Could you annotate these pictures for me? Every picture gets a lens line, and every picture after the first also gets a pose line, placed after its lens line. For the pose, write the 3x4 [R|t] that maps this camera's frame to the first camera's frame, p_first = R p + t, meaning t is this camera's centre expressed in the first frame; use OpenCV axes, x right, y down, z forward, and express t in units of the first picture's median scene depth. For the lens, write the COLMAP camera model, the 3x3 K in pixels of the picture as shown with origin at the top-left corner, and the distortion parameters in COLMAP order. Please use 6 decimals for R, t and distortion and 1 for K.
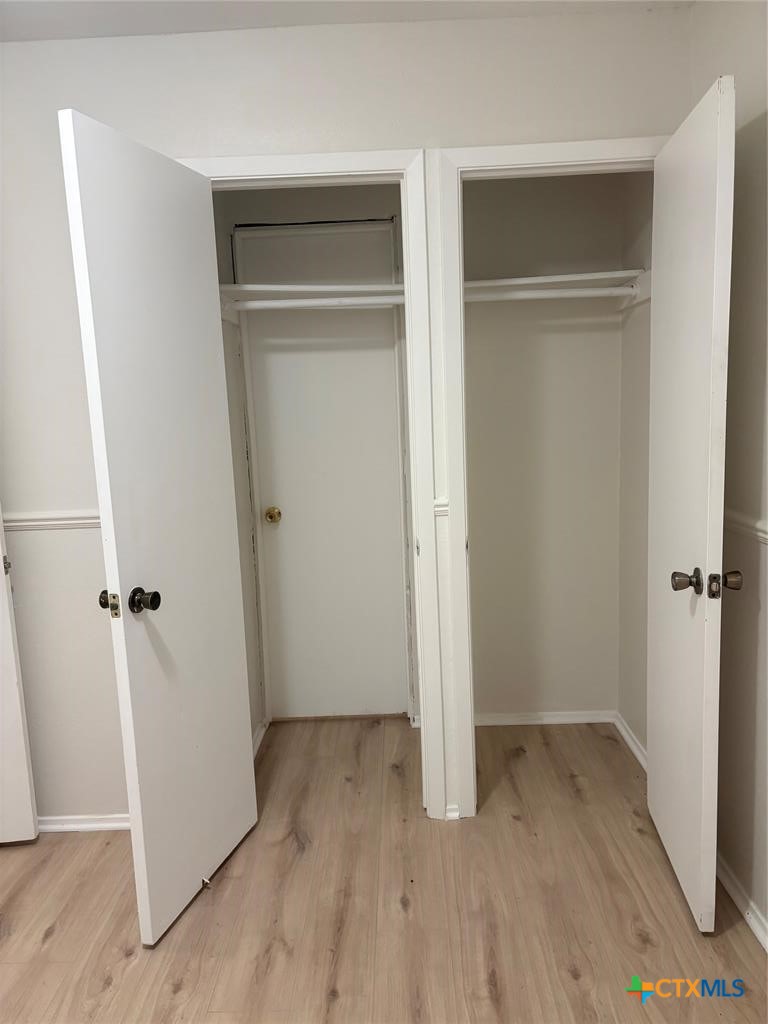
lens RADIAL K [[774.0, 0, 384.0], [0, 774.0, 512.0], [0, 0, 1]] dist [0.006389, -0.004468]
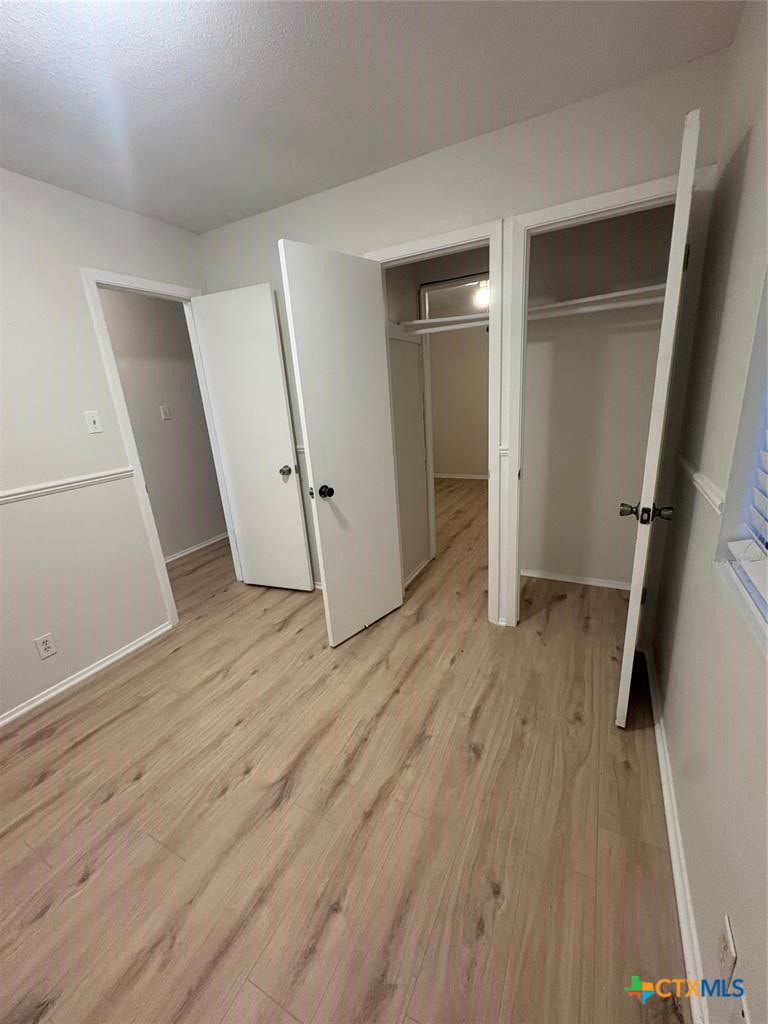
lens RADIAL K [[408.0, 0, 383.5], [0, 408.0, 512.9], [0, 0, 1]] dist [-0.000441, -0.000172]
pose [[0.894464, 0.108964, -0.433659, 0.246873], [-0.034113, 0.983656, 0.176798, -0.022333], [0.445836, -0.143346, 0.883562, 0.080639]]
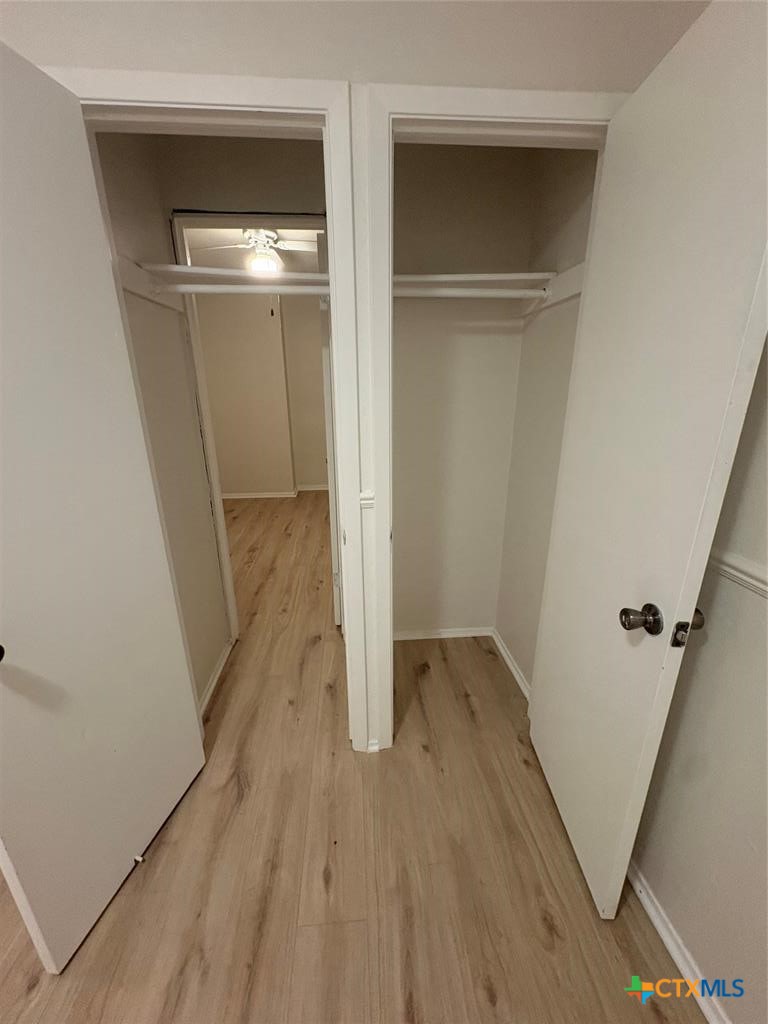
lens RADIAL K [[408.0, 0, 383.5], [0, 408.0, 512.9], [0, 0, 1]] dist [-0.000441, -0.000172]
pose [[0.994646, 0.002943, 0.103303, 0.040868], [-0.019808, 0.986491, 0.162611, -0.080624], [-0.101429, -0.163786, 0.981268, 0.475452]]
